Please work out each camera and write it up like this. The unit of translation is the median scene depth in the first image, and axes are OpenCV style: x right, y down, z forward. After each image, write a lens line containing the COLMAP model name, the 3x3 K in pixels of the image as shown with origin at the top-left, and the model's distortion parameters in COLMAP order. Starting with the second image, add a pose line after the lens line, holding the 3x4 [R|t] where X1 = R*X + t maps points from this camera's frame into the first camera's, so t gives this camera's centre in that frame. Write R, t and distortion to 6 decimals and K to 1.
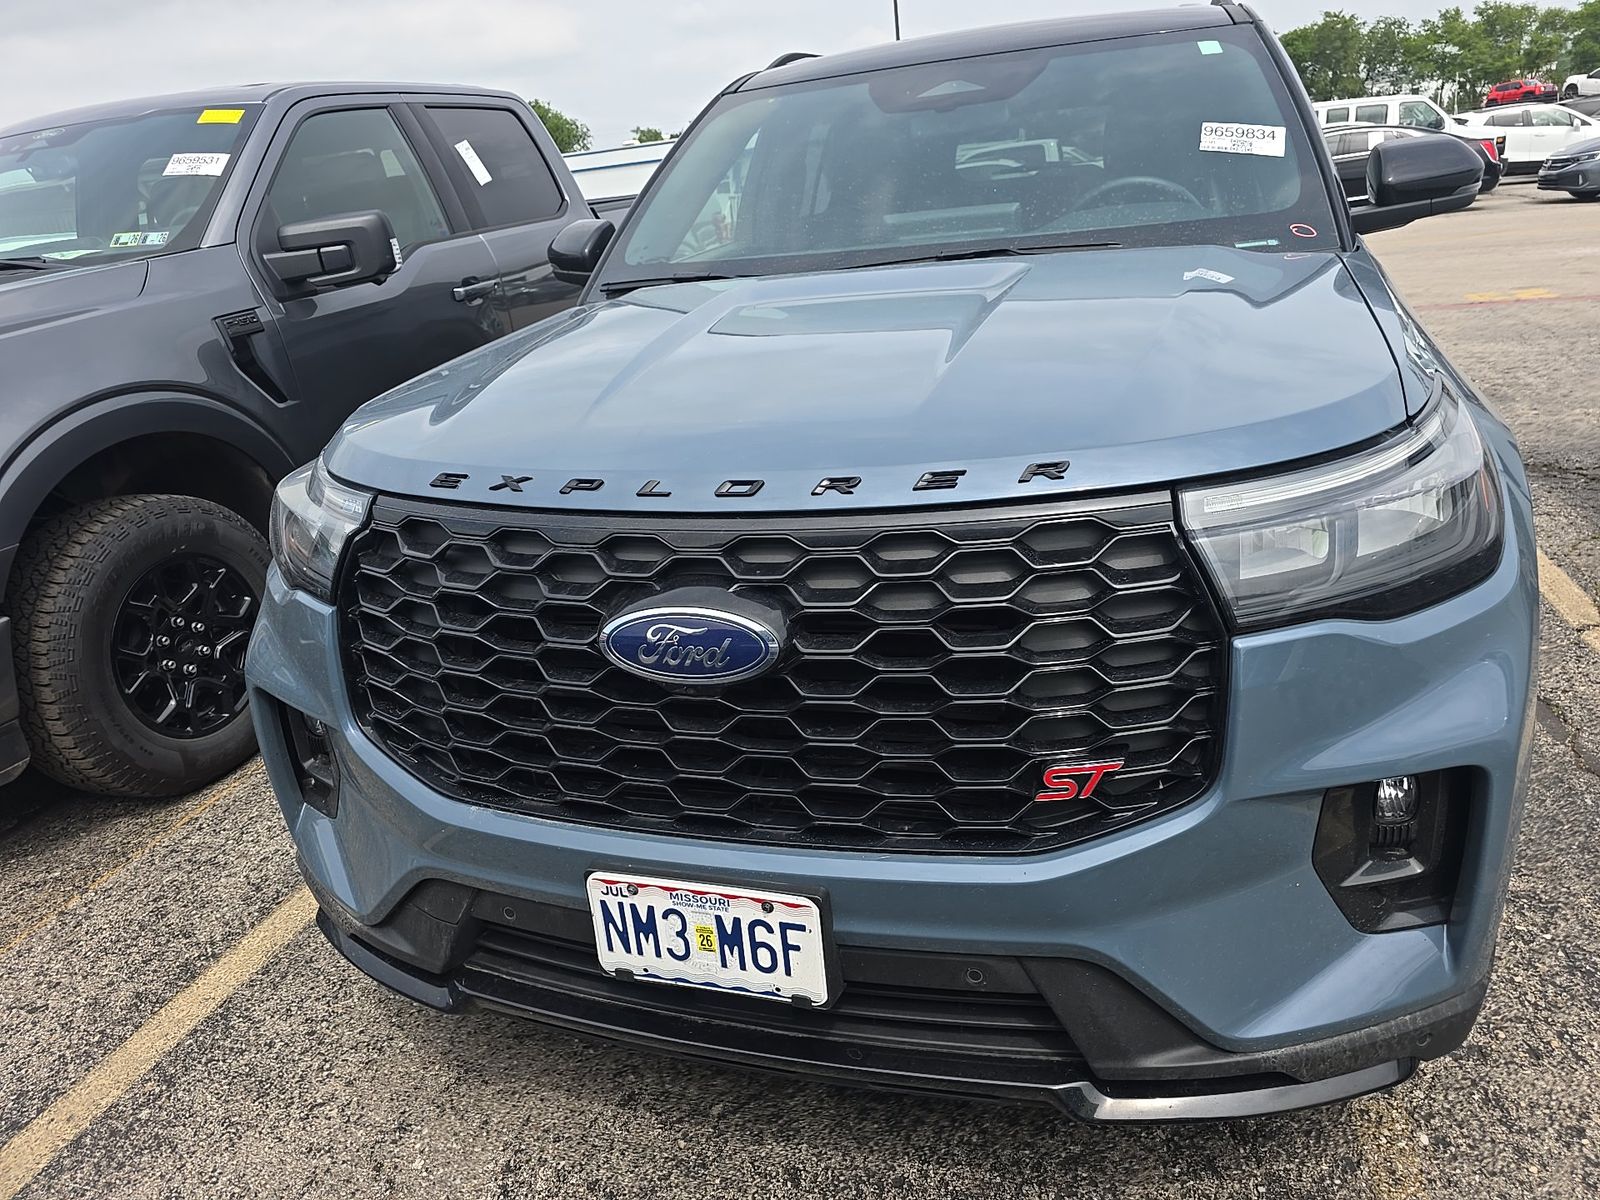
lens RADIAL K [[1101.2, 0, 800.0], [0, 1101.2, 600.0], [0, 0, 1]] dist [0.031773, -0.028322]
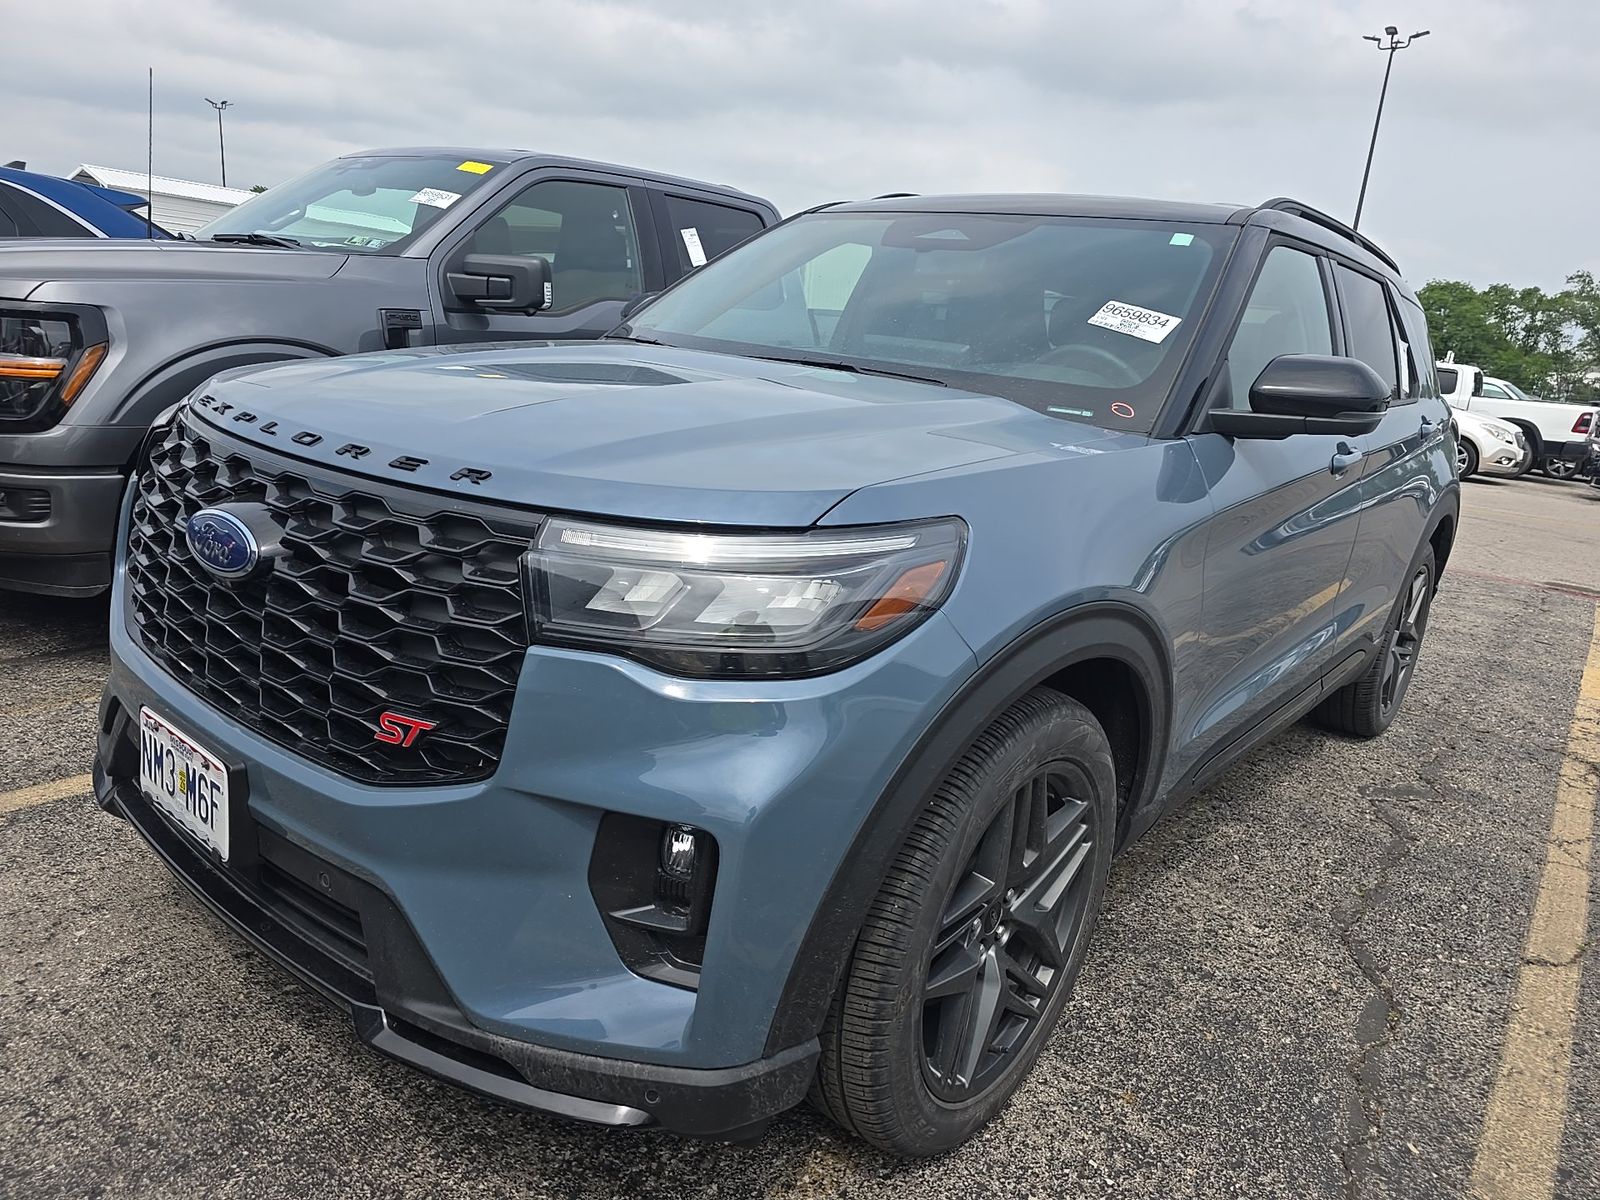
lens RADIAL K [[1083.7, 0, 800.0], [0, 1083.7, 600.0], [0, 0, 1]] dist [0.069626, -0.071363]
pose [[0.909987, 0.277622, -0.307976, 0.850002], [-0.310408, 0.948573, -0.062093, -0.022684], [0.274900, 0.152102, 0.949366, -0.005240]]
